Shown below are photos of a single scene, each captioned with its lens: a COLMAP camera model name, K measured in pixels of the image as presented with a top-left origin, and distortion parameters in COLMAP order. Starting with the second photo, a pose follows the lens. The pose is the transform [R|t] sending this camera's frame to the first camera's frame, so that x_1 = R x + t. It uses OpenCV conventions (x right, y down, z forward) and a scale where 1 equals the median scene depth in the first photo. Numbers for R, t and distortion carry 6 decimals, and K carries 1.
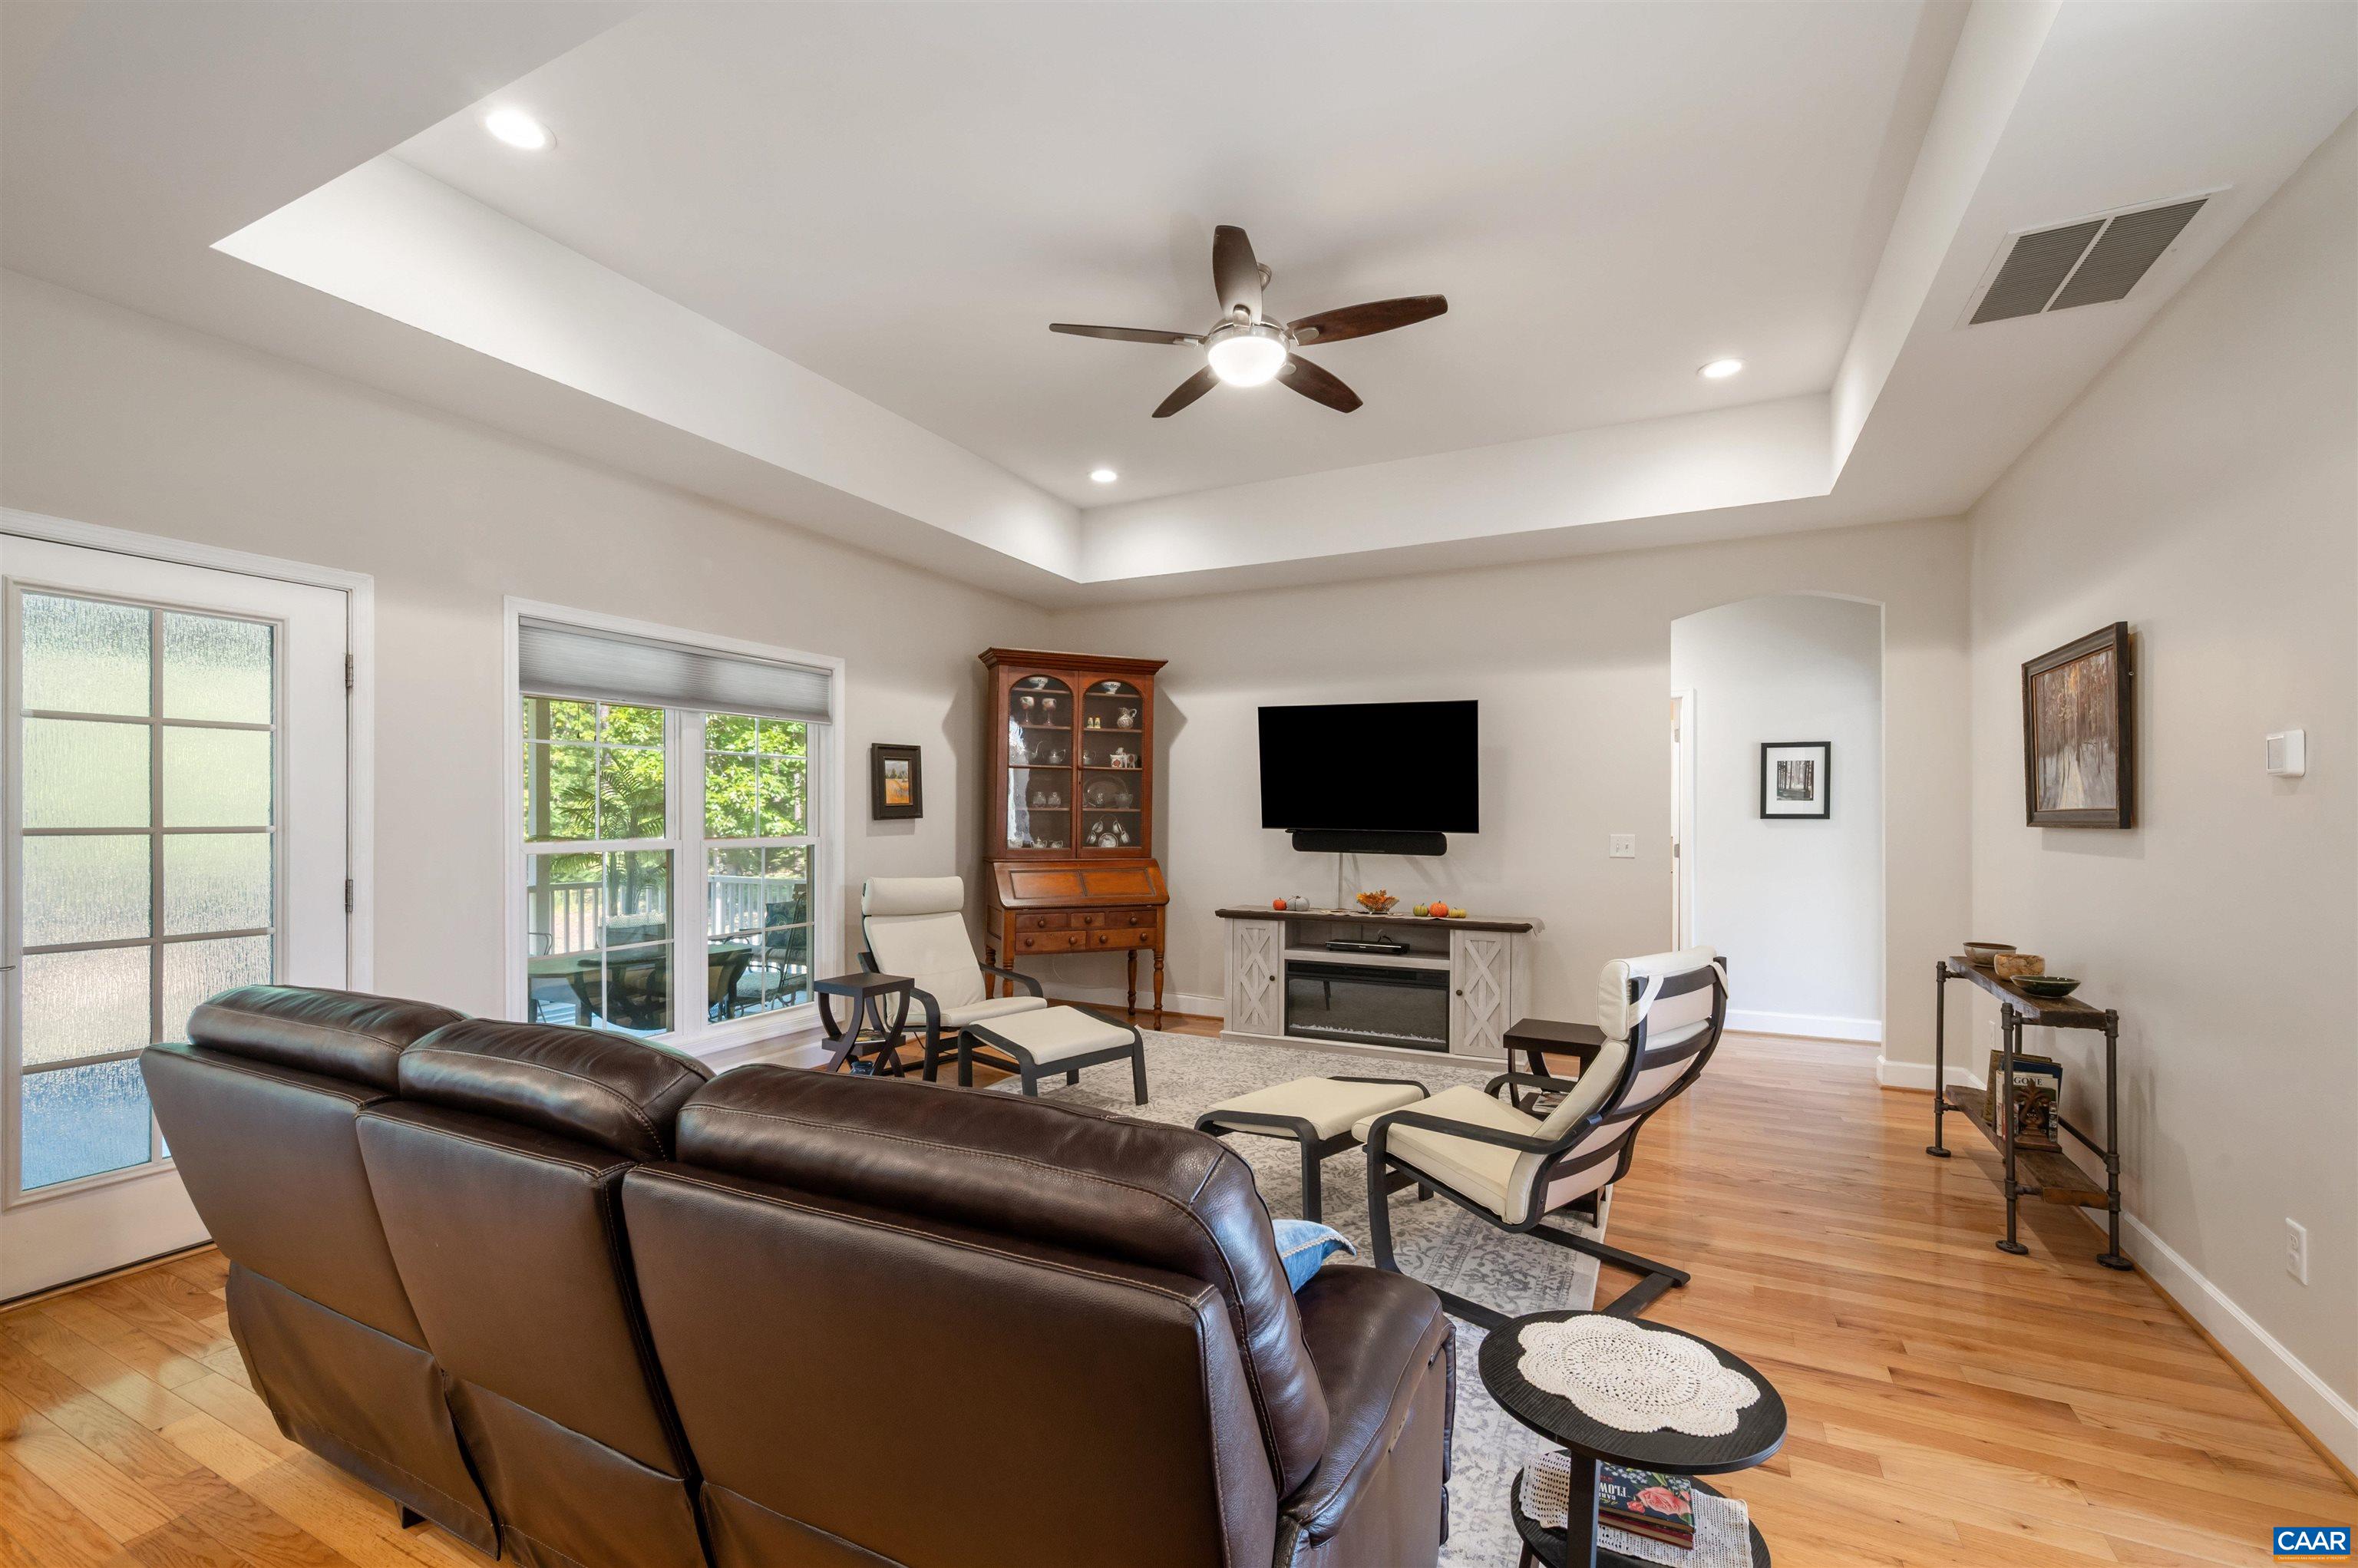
lens RADIAL K [[1018.4, 0, 1158.0], [0, 1018.4, 817.9], [0, 0, 1]] dist [0.001705, 0.000106]
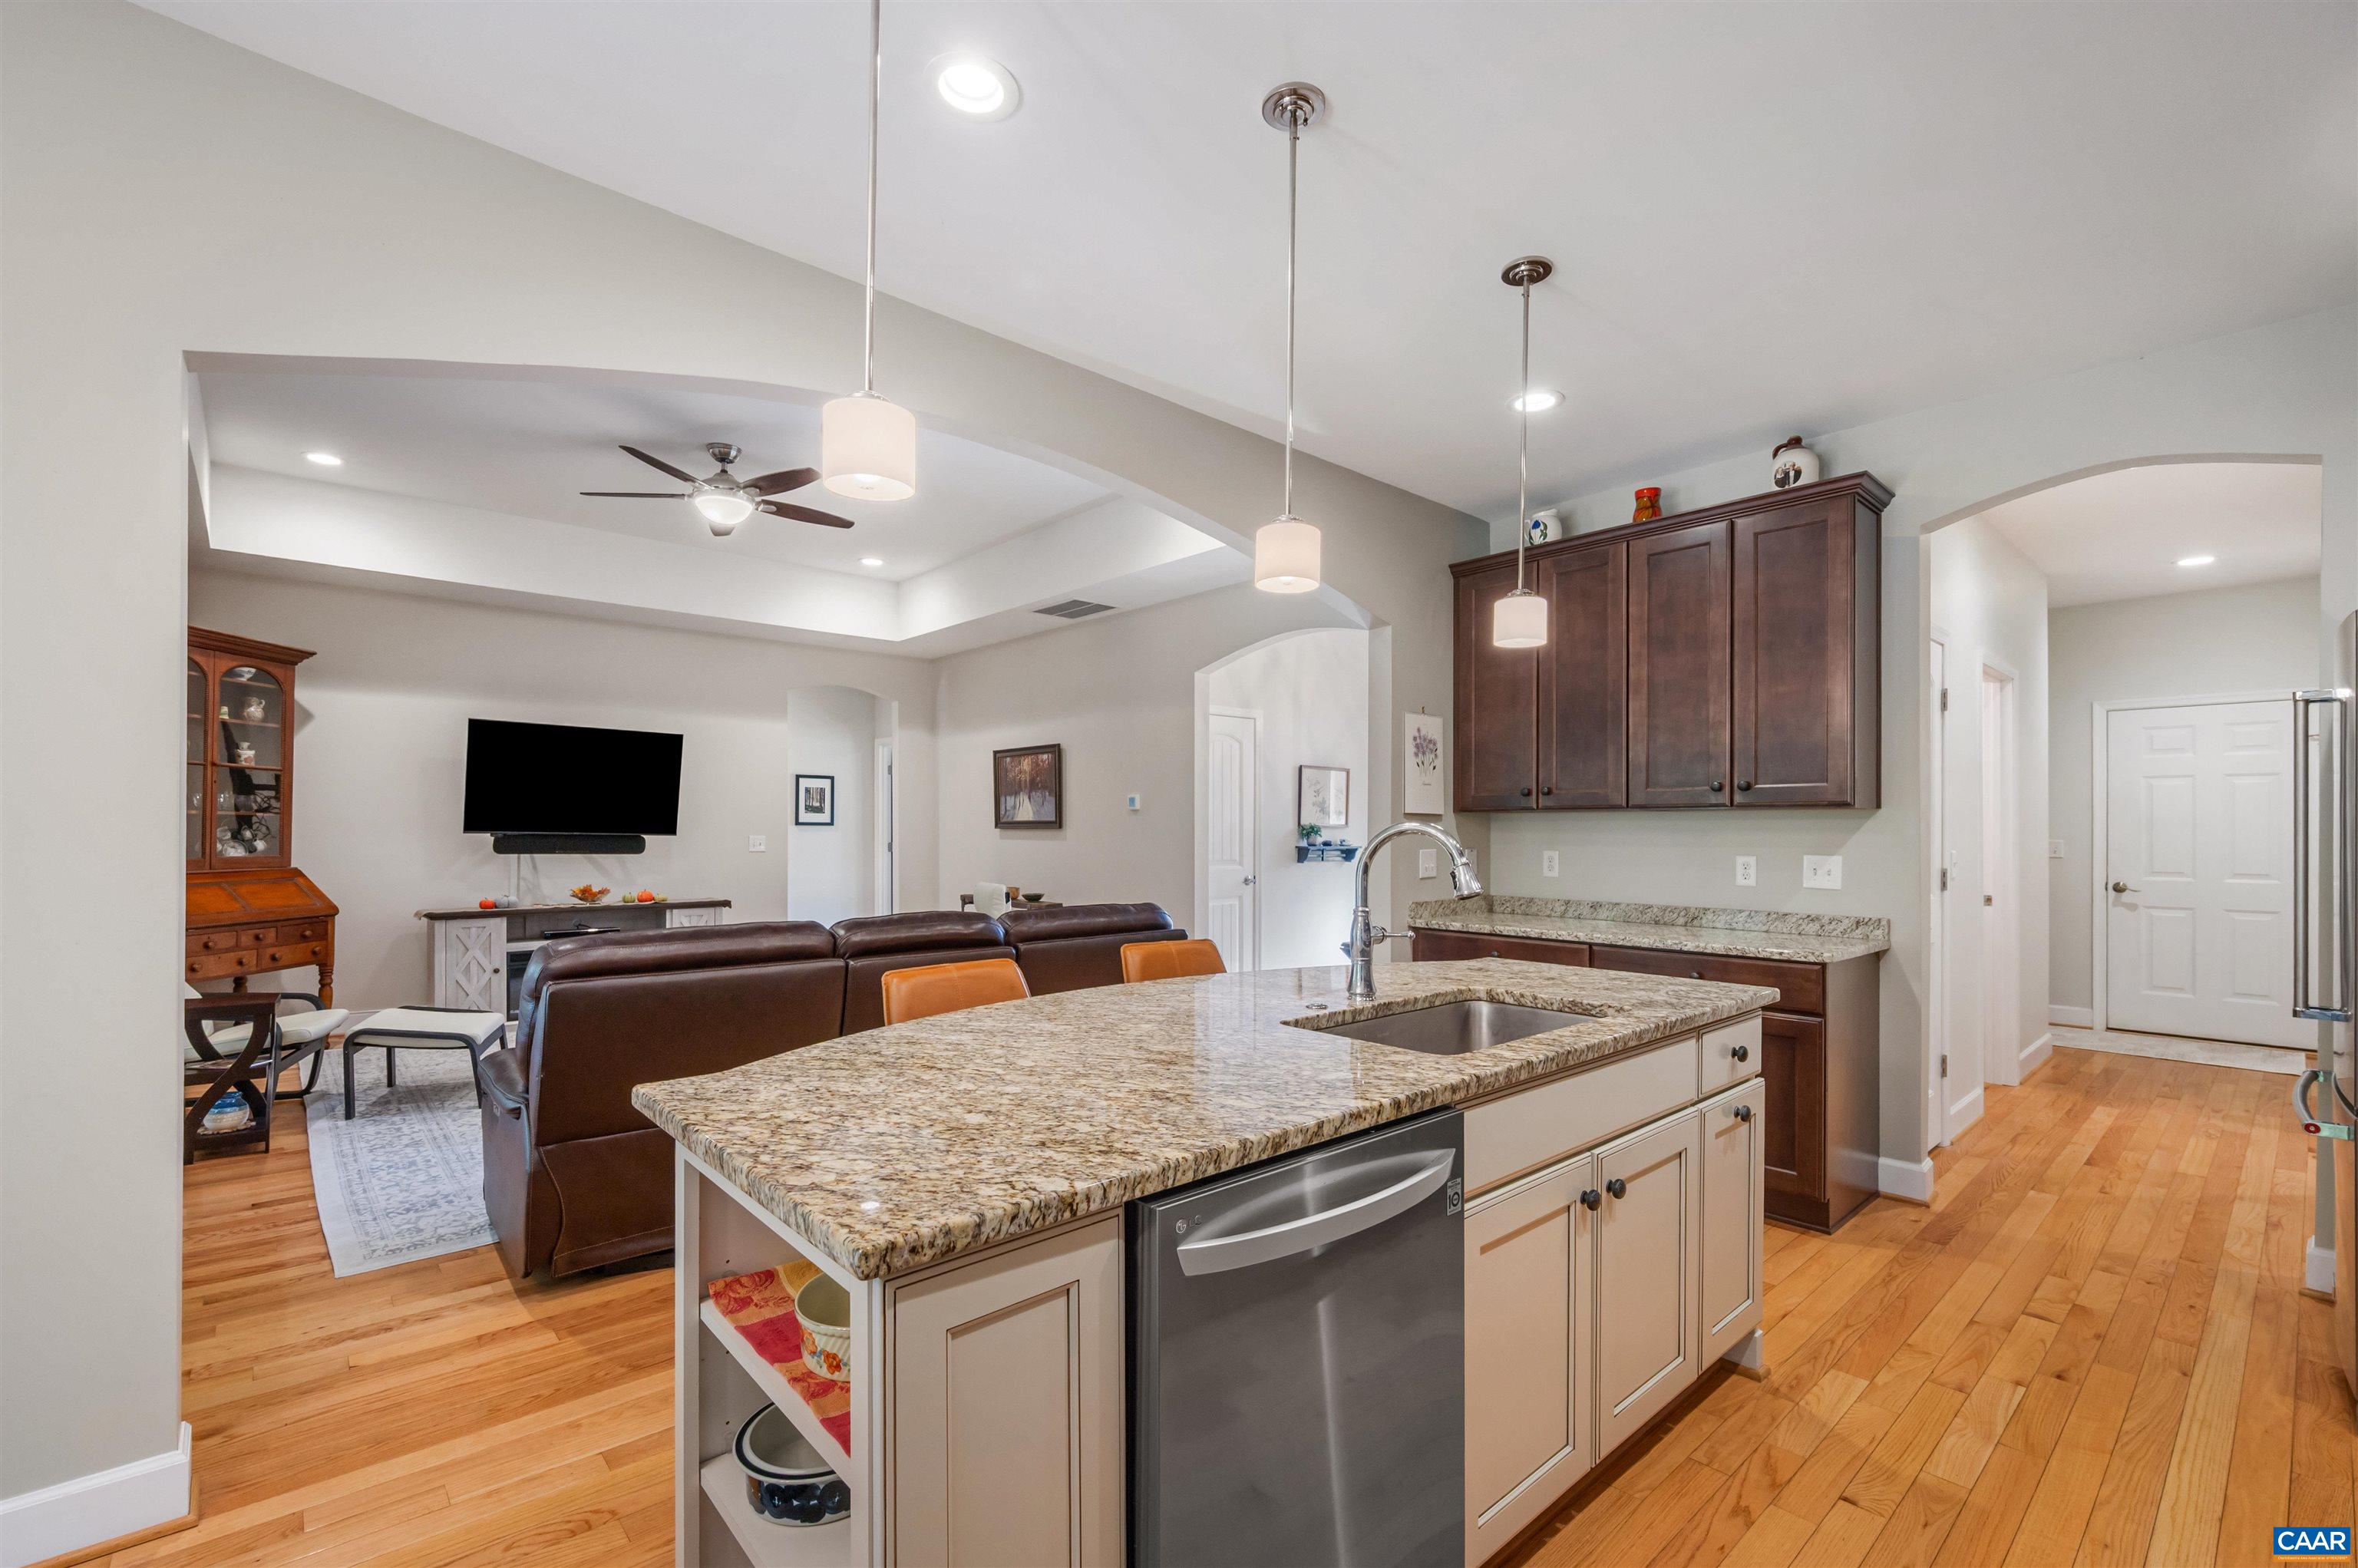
lens RADIAL K [[1018.4, 0, 1177.5], [0, 1018.4, 824.6], [0, 0, 1]] dist [0.001705, 0.000106]
pose [[0.357438, 0.002456, 0.933934, -0.655841], [-0.000350, 0.999997, -0.002495, 0.004199], [-0.933937, 0.000565, 0.357438, -0.069203]]
